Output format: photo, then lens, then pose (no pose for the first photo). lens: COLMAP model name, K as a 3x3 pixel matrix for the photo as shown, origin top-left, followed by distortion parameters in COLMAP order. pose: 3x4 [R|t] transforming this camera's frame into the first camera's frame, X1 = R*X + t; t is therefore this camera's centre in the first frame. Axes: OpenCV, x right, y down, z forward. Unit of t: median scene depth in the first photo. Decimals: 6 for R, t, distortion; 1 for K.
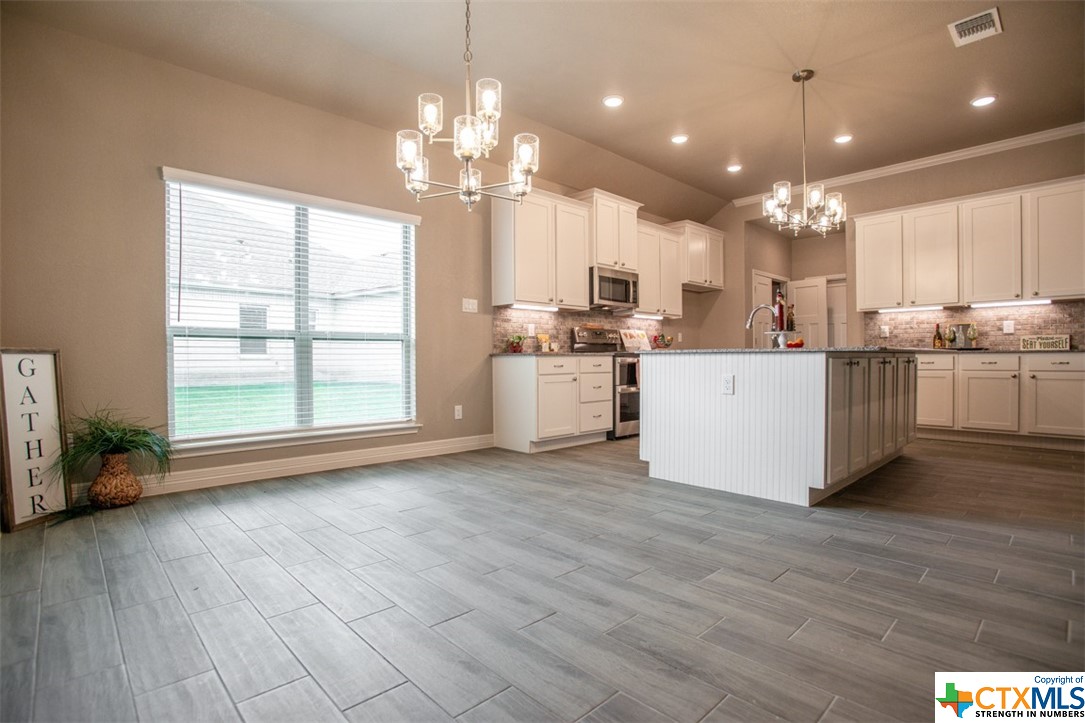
lens RADIAL K [[532.5, 0, 541.8], [0, 532.5, 363.5], [0, 0, 1]] dist [-0.064684, 0.023206]
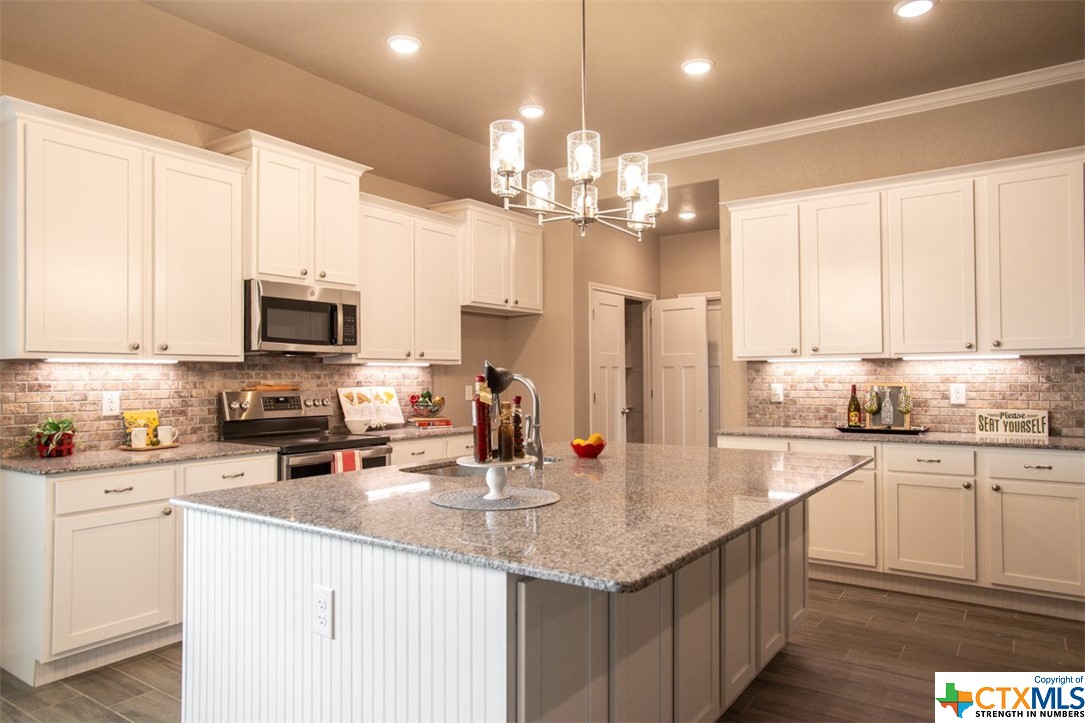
lens RADIAL K [[702.6, 0, 543.8], [0, 702.6, 366.1], [0, 0, 1]] dist [-0.069407, 0.080754]
pose [[0.979967, 0.003481, 0.199130, 0.251121], [0.001669, 0.999669, -0.025687, -0.080267], [-0.199154, 0.025505, 0.979636, 0.275722]]
